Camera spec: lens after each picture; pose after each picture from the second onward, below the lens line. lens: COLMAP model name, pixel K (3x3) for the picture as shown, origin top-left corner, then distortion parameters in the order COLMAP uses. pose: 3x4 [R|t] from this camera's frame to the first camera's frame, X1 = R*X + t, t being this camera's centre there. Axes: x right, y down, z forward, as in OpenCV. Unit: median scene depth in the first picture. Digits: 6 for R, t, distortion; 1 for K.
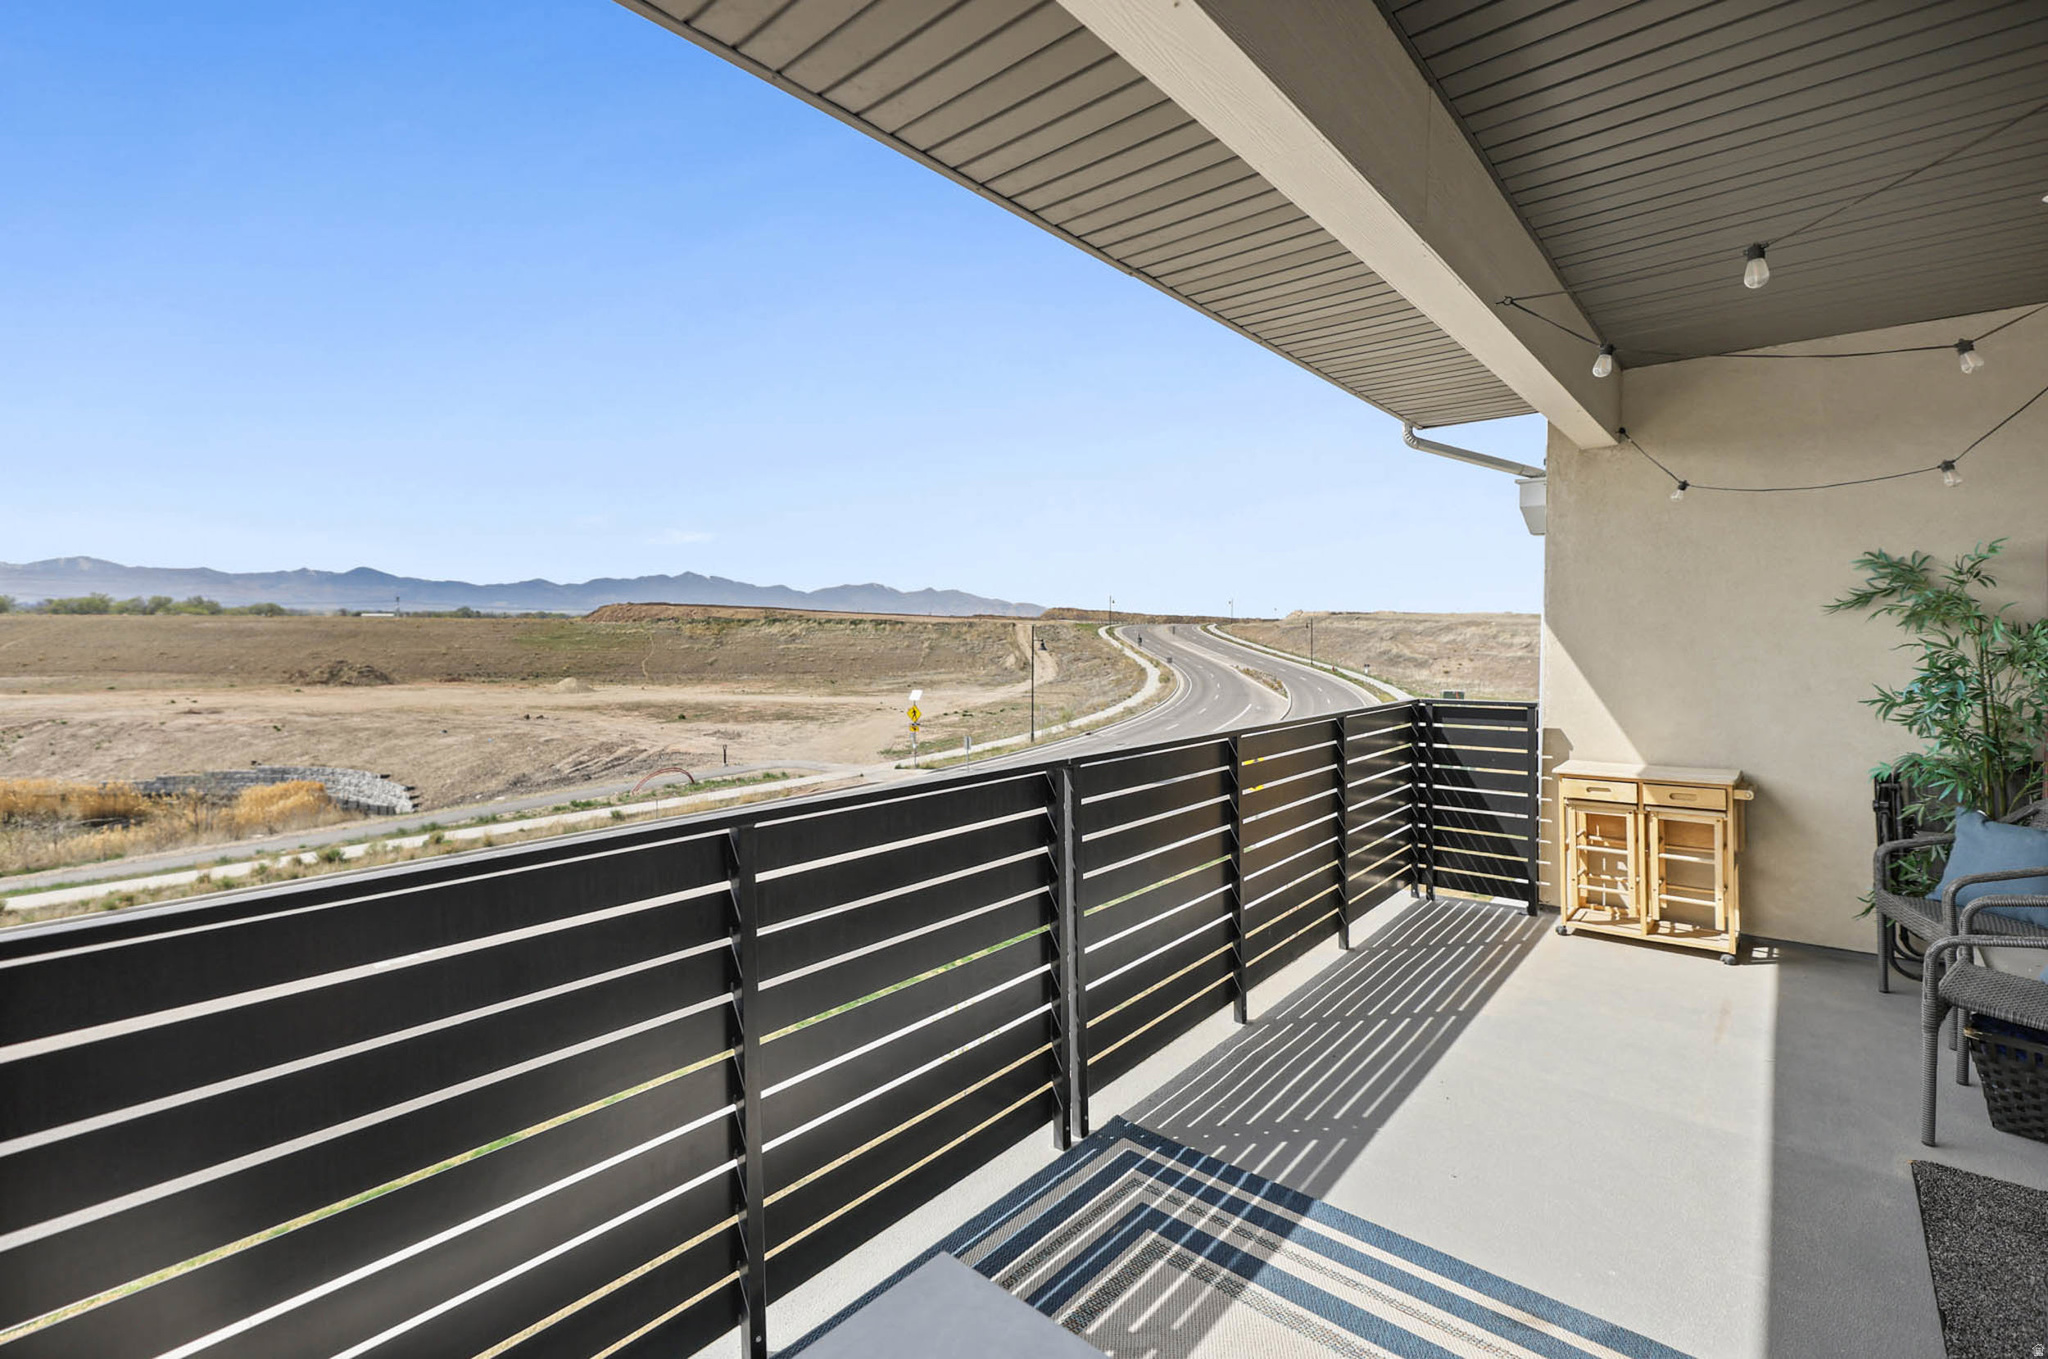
lens RADIAL K [[886.9, 0, 1016.5], [0, 886.9, 664.0], [0, 0, 1]] dist [-0.001286, -0.000348]
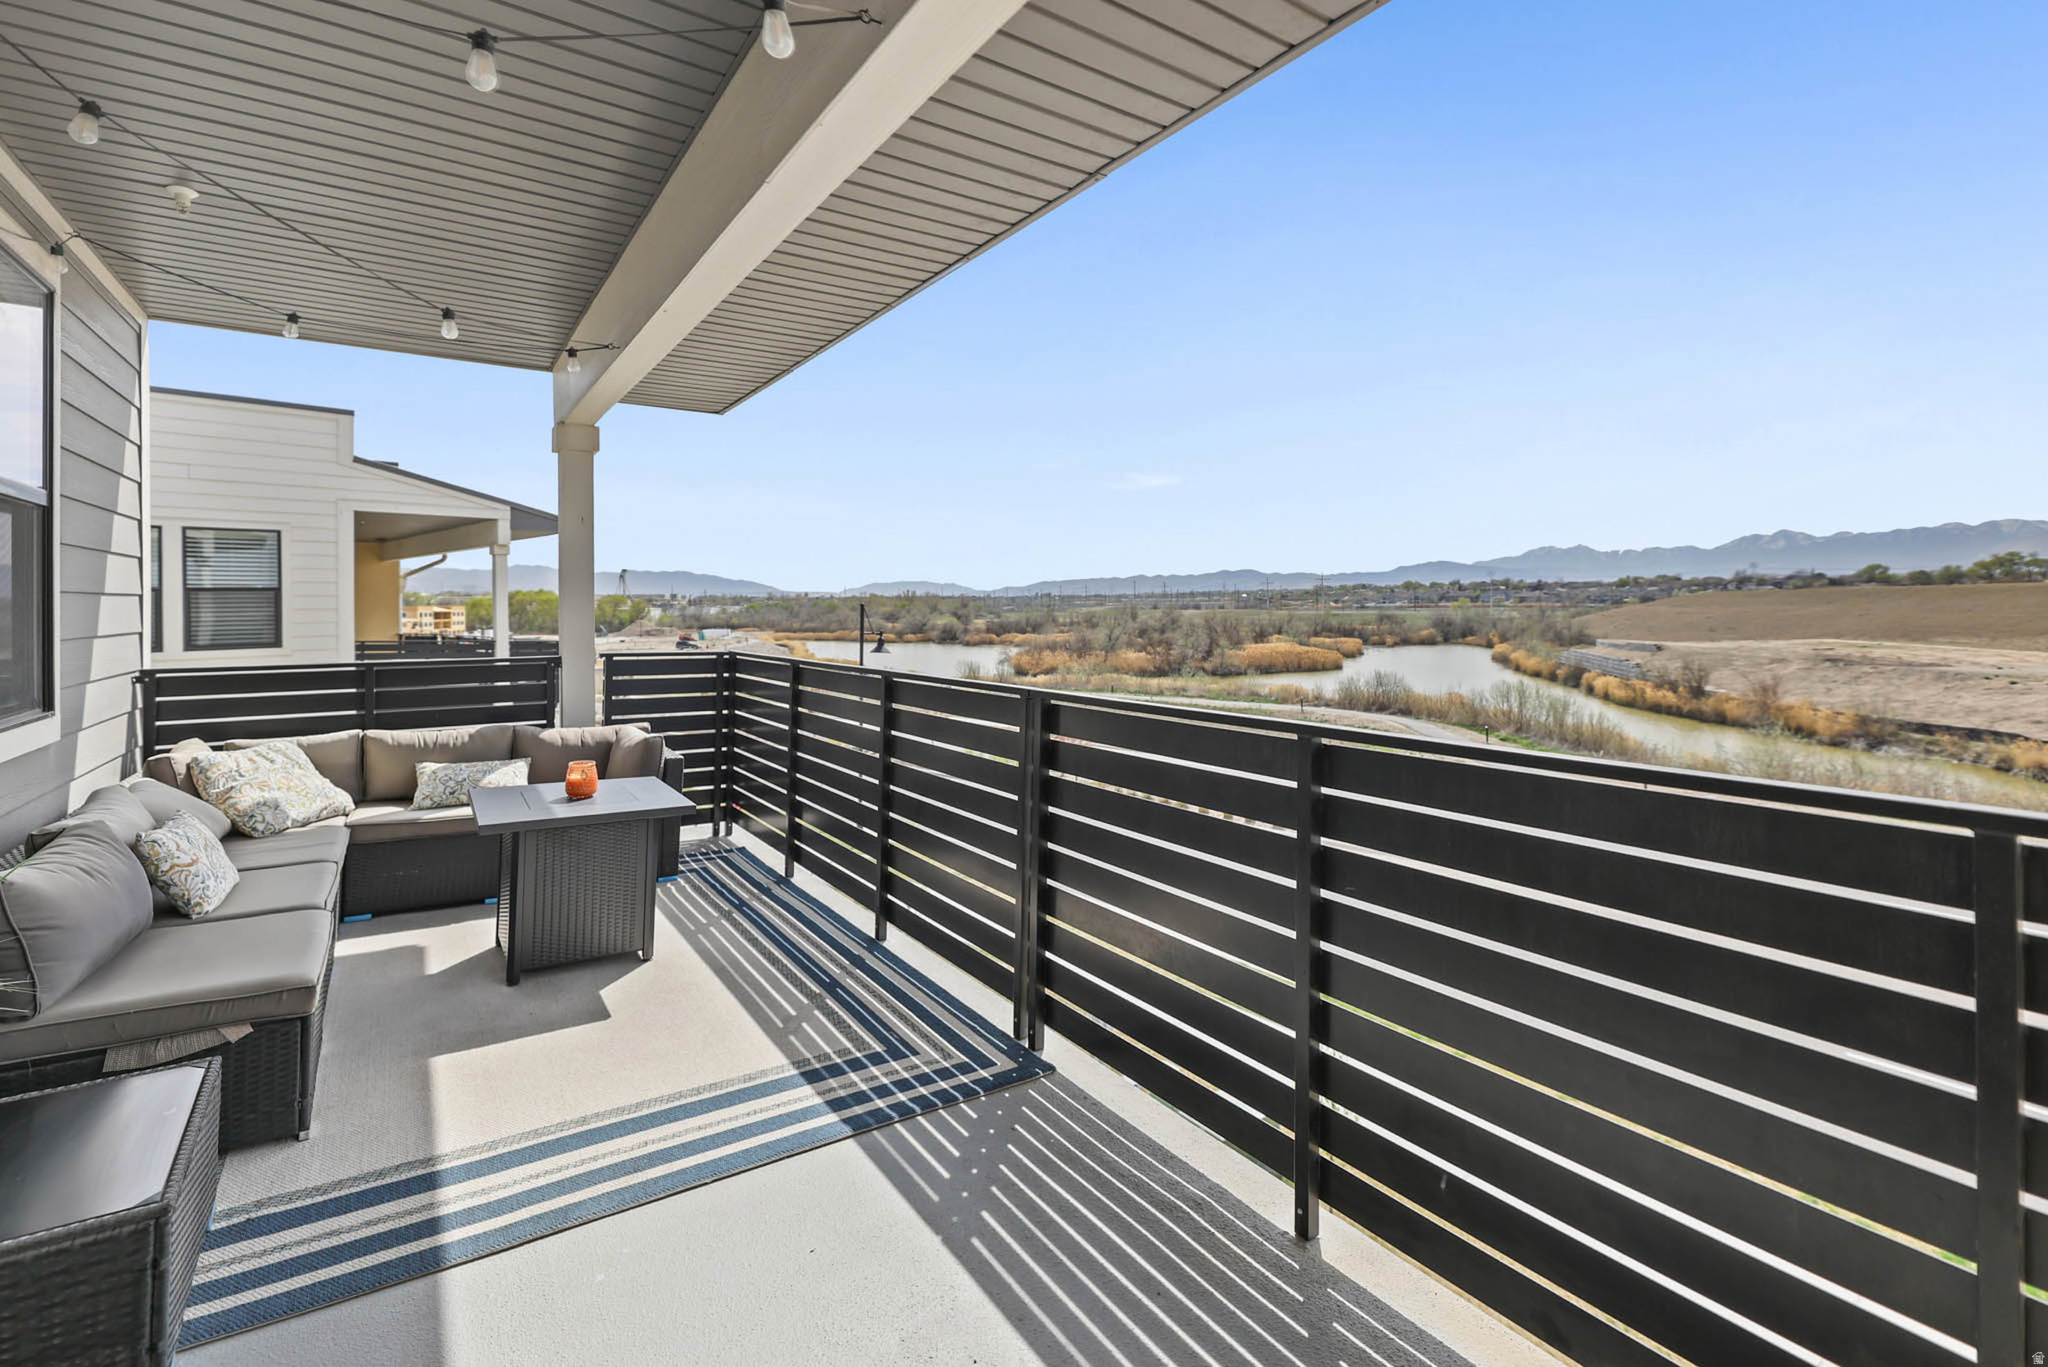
lens RADIAL K [[930.7, 0, 1017.5], [0, 930.7, 617.0], [0, 0, 1]] dist [-0.001852, -0.000394]
pose [[-0.265509, 0.003361, -0.964103, 1.297557], [-0.036469, 0.999243, 0.013527, 0.024420], [0.963419, 0.038751, -0.265185, 1.456435]]
